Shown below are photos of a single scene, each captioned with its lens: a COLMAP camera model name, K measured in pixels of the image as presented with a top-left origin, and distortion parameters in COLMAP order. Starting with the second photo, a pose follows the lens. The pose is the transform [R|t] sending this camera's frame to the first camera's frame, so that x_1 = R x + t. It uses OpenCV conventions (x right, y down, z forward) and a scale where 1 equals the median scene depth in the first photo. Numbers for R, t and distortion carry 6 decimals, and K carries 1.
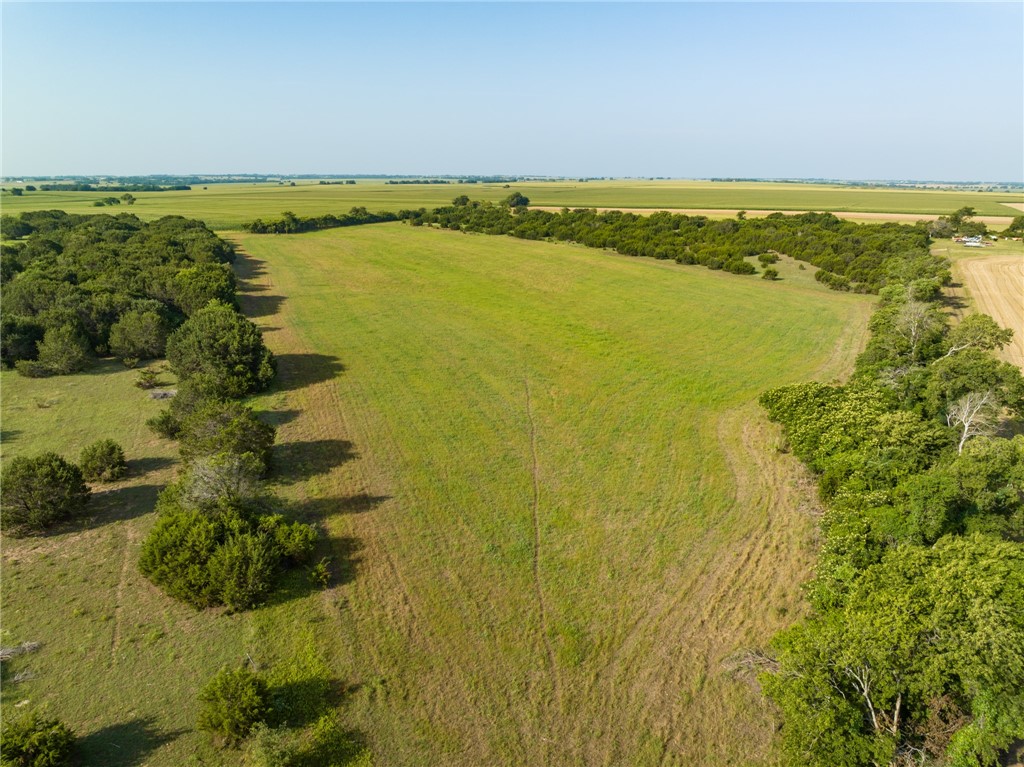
lens RADIAL K [[723.4, 0, 516.8], [0, 723.4, 378.8], [0, 0, 1]] dist [-0.039260, 0.000516]
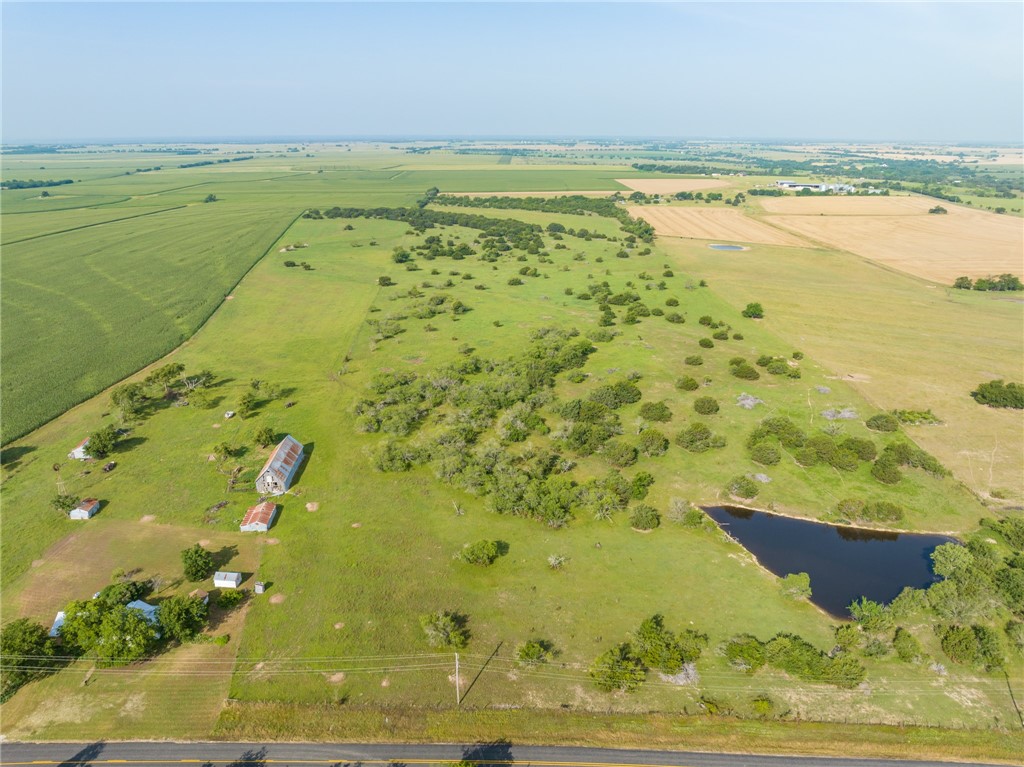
lens RADIAL K [[719.4, 0, 513.2], [0, 719.4, 381.5], [0, 0, 1]] dist [-0.044048, 0.009004]
pose [[0.881526, -0.160233, 0.444114, -0.377910], [0.131494, 0.986754, 0.095009, 0.066782], [-0.453454, -0.025354, 0.890919, -0.475139]]
